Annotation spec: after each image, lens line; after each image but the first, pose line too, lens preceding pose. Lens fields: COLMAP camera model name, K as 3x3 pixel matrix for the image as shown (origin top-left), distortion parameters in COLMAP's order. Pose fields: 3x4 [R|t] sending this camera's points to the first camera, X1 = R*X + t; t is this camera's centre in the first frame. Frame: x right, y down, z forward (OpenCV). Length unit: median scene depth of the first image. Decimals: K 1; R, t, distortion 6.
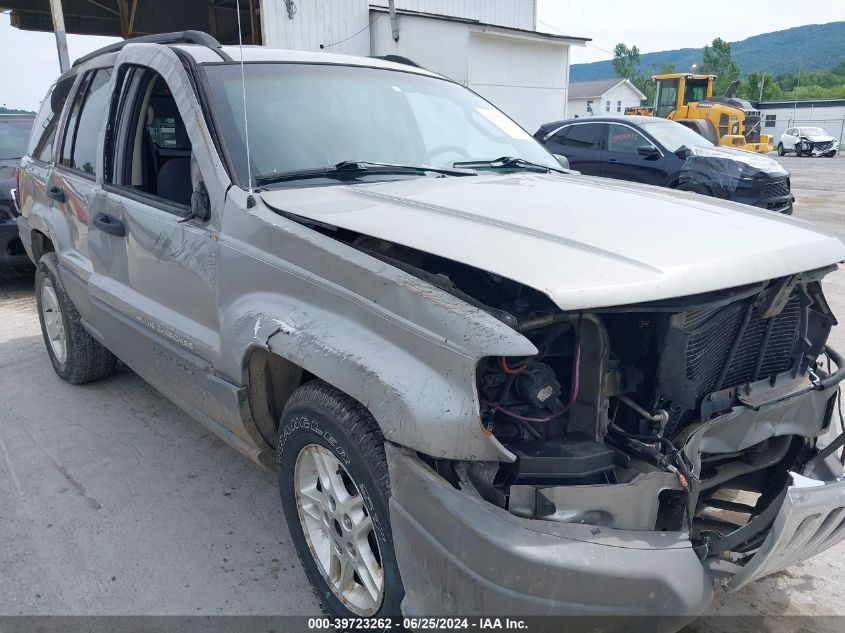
lens RADIAL K [[710.3, 0, 426.8], [0, 710.3, 317.0], [0, 0, 1]] dist [0.038695, -0.029887]
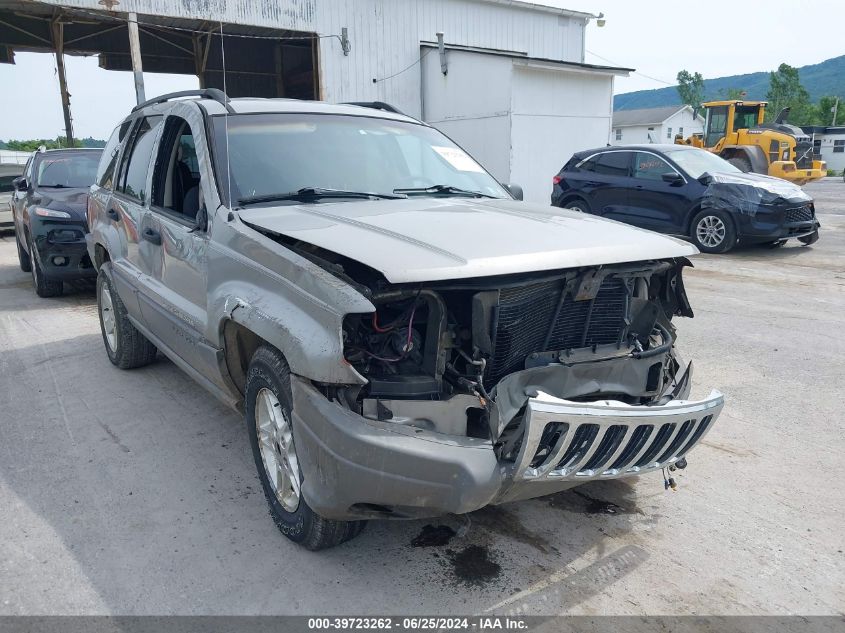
lens RADIAL K [[710.3, 0, 419.3], [0, 710.3, 312.8], [0, 0, 1]] dist [0.038695, -0.029887]
pose [[0.995336, 0.016052, -0.095124, 0.200599], [-0.019966, 0.998987, -0.040337, 0.058439], [0.094381, 0.042048, 0.994648, -0.269704]]
